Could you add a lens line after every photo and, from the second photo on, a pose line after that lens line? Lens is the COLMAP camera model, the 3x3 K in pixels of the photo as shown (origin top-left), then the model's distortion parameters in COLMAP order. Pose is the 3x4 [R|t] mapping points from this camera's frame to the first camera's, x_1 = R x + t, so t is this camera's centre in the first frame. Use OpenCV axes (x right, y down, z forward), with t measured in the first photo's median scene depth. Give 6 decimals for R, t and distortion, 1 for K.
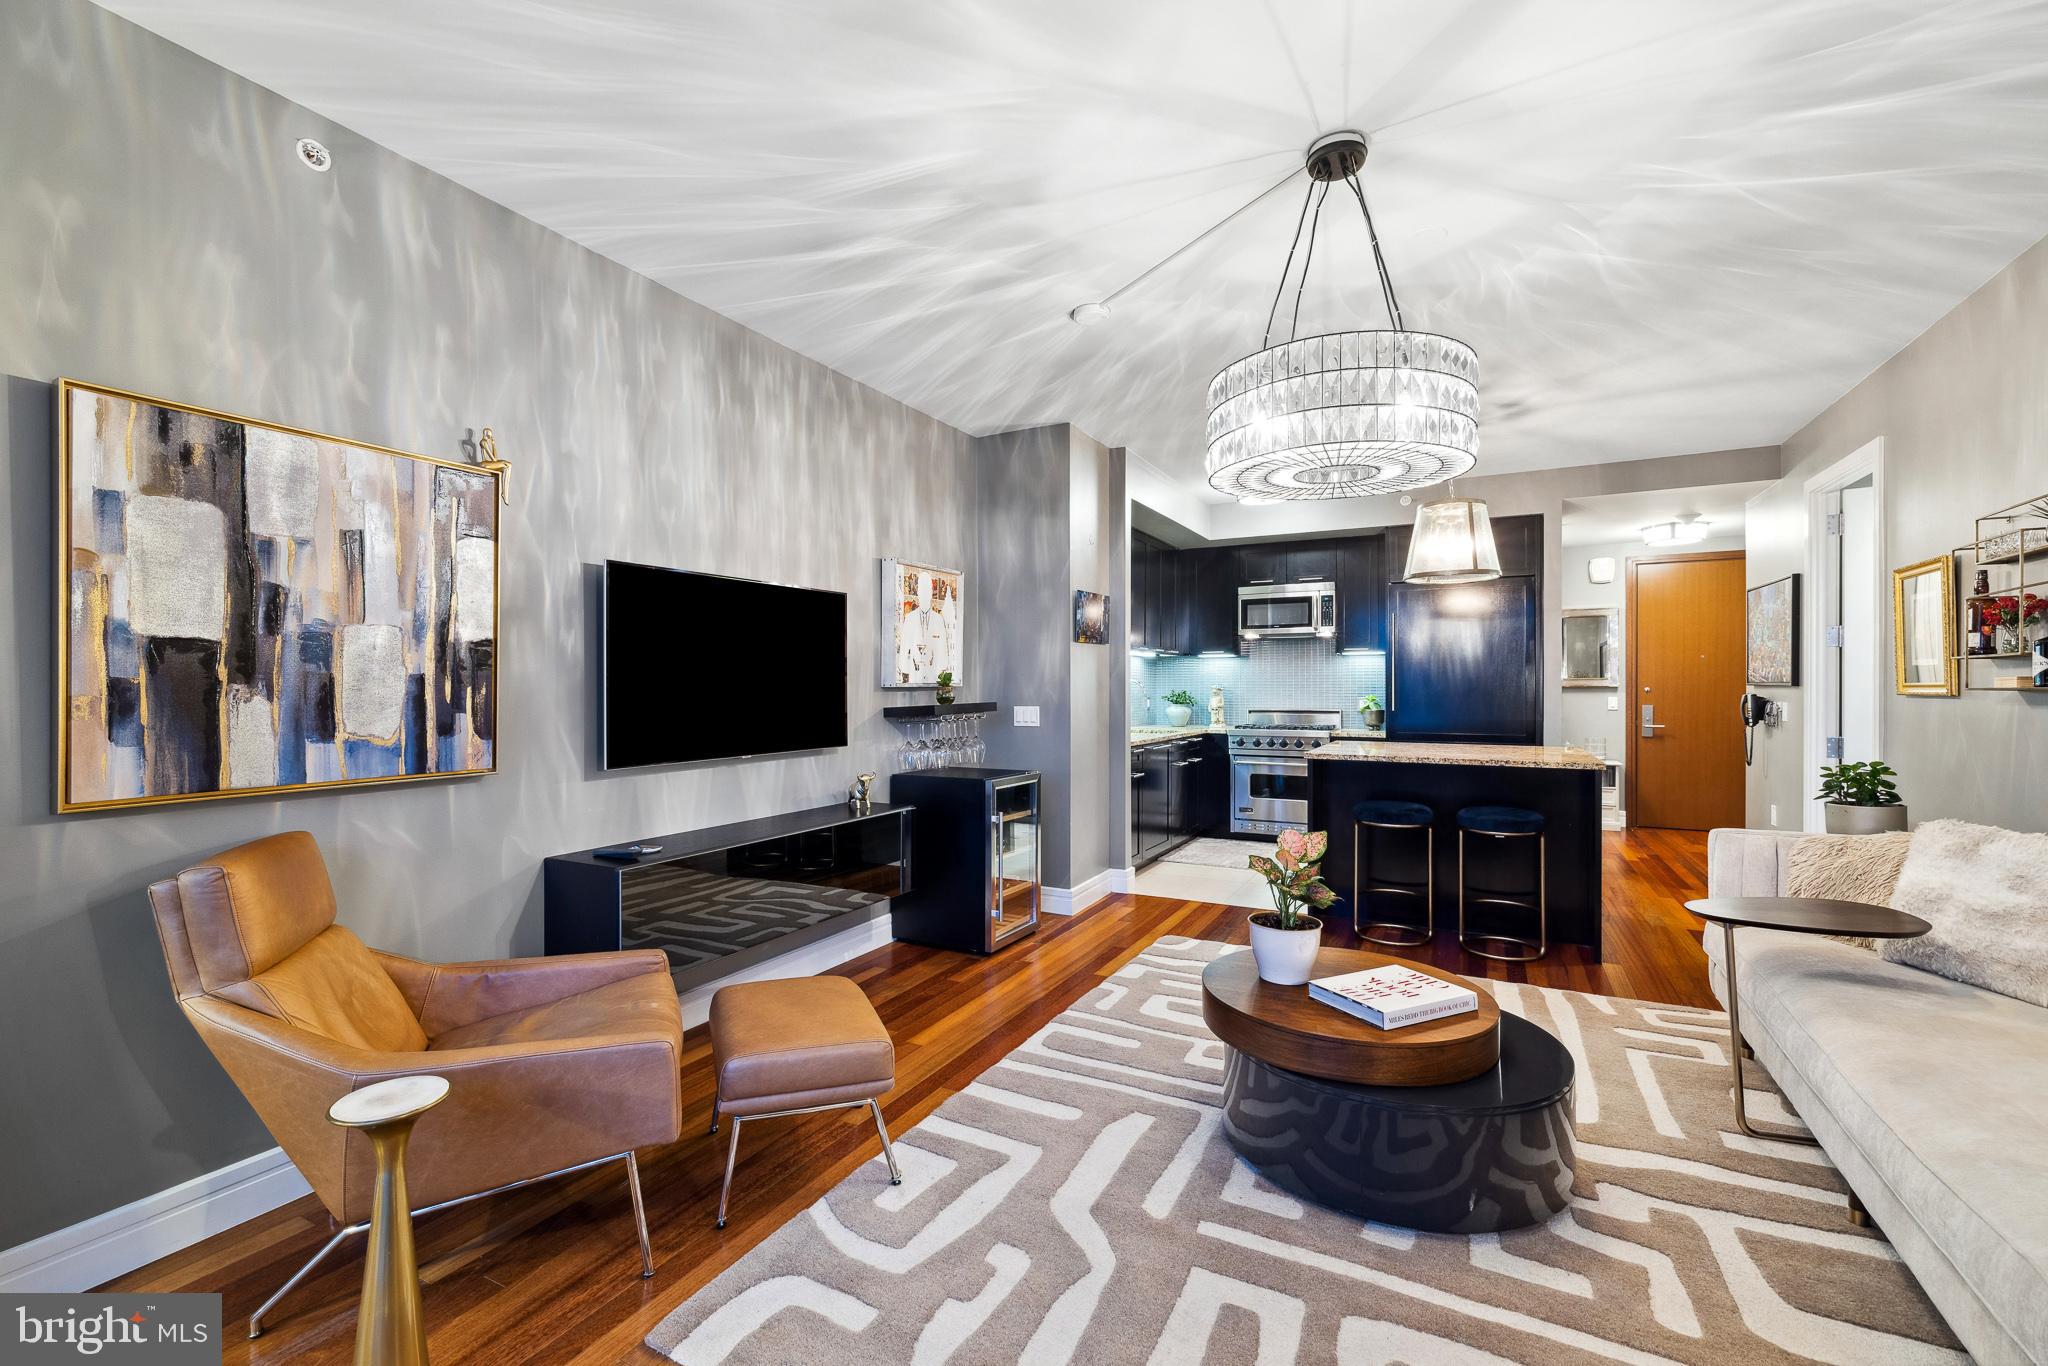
lens RADIAL K [[865.3, 0, 993.6], [0, 865.3, 688.7], [0, 0, 1]] dist [-0.004083, 0.000230]
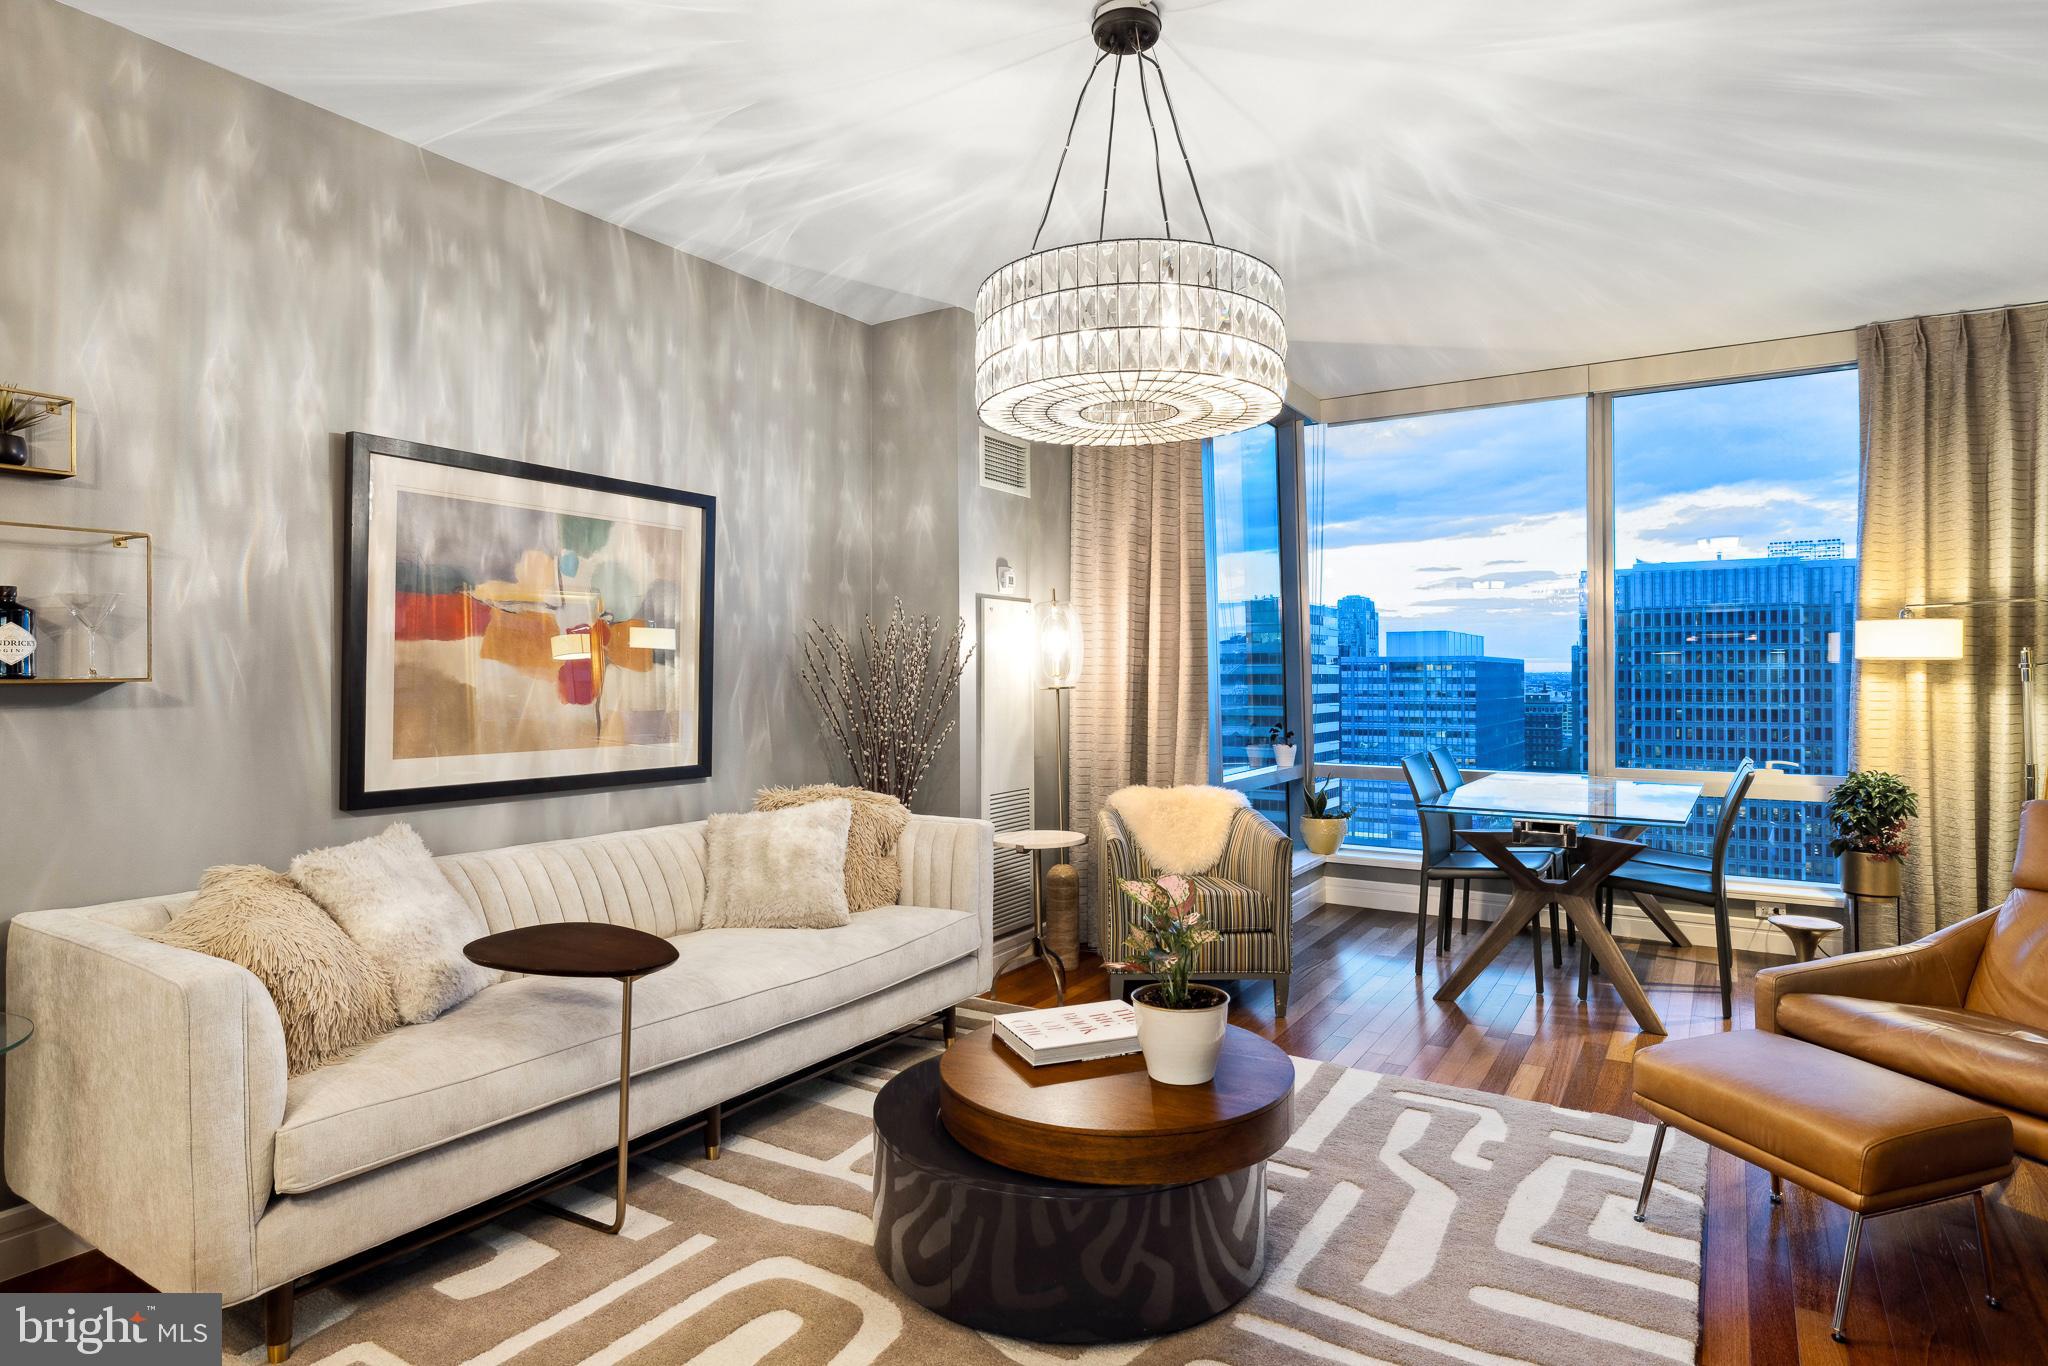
lens RADIAL K [[1140.8, 0, 1013.8], [0, 1140.8, 669.8], [0, 0, 1]] dist [-0.002296, -0.000585]
pose [[-0.998750, 0.004399, 0.049798, 0.265142], [0.004260, 0.999987, -0.002905, -0.002712], [-0.049810, -0.002689, -0.998755, 1.220346]]
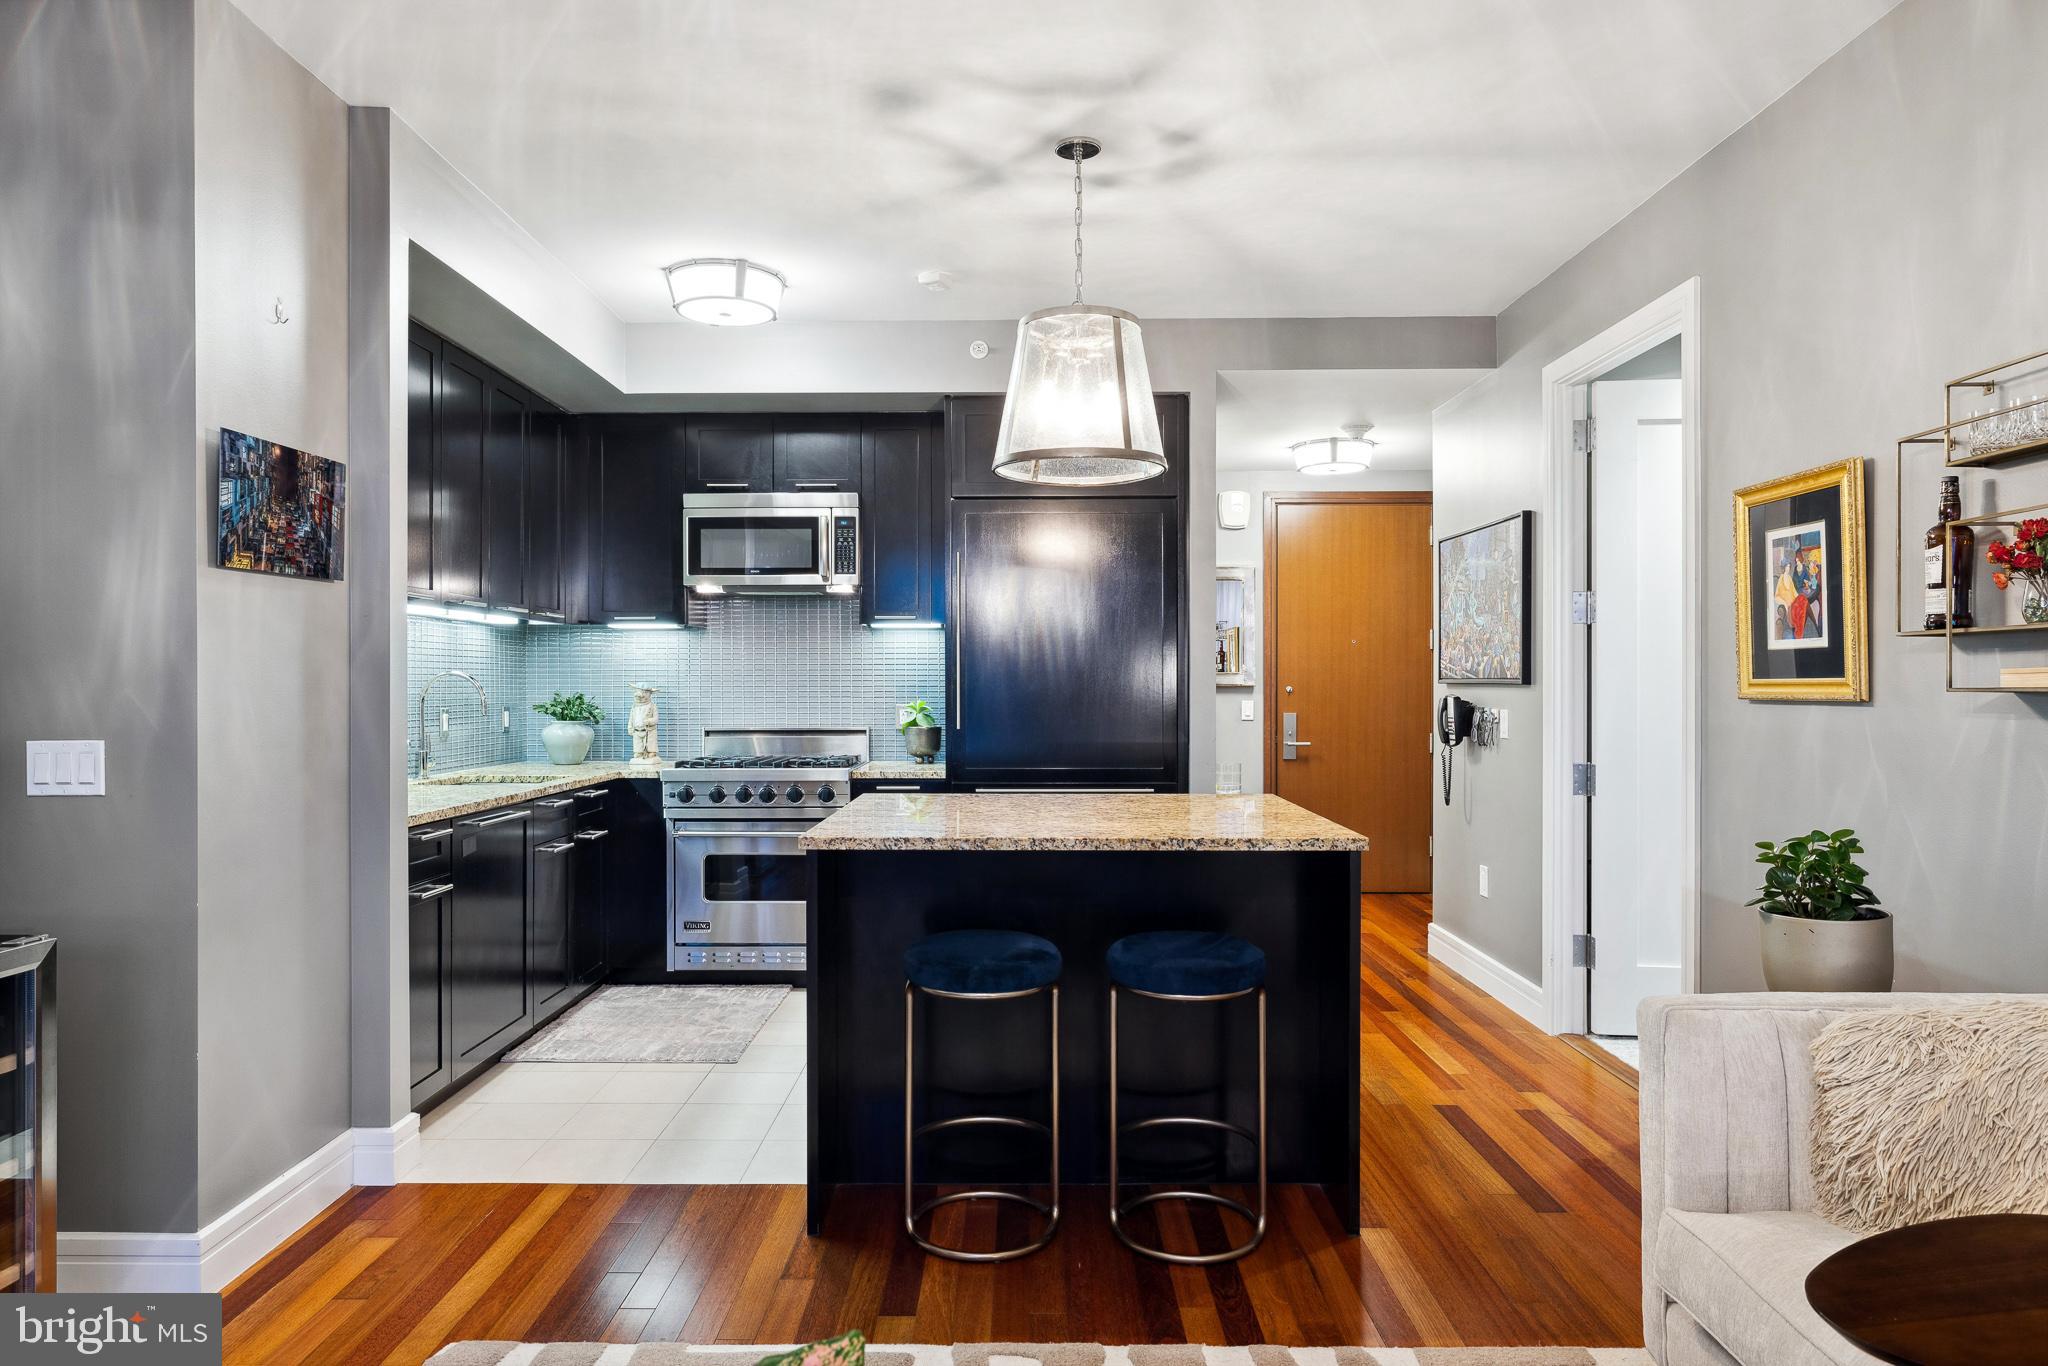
lens RADIAL K [[1266.2, 0, 1000.1], [0, 1266.2, 686.7], [0, 0, 1]] dist [-0.005721, 0.000631]
pose [[0.881515, -0.000652, 0.472155, 0.165463], [0.001140, 0.999999, -0.000748, -0.001519], [-0.472154, 0.001198, 0.881515, 0.435955]]
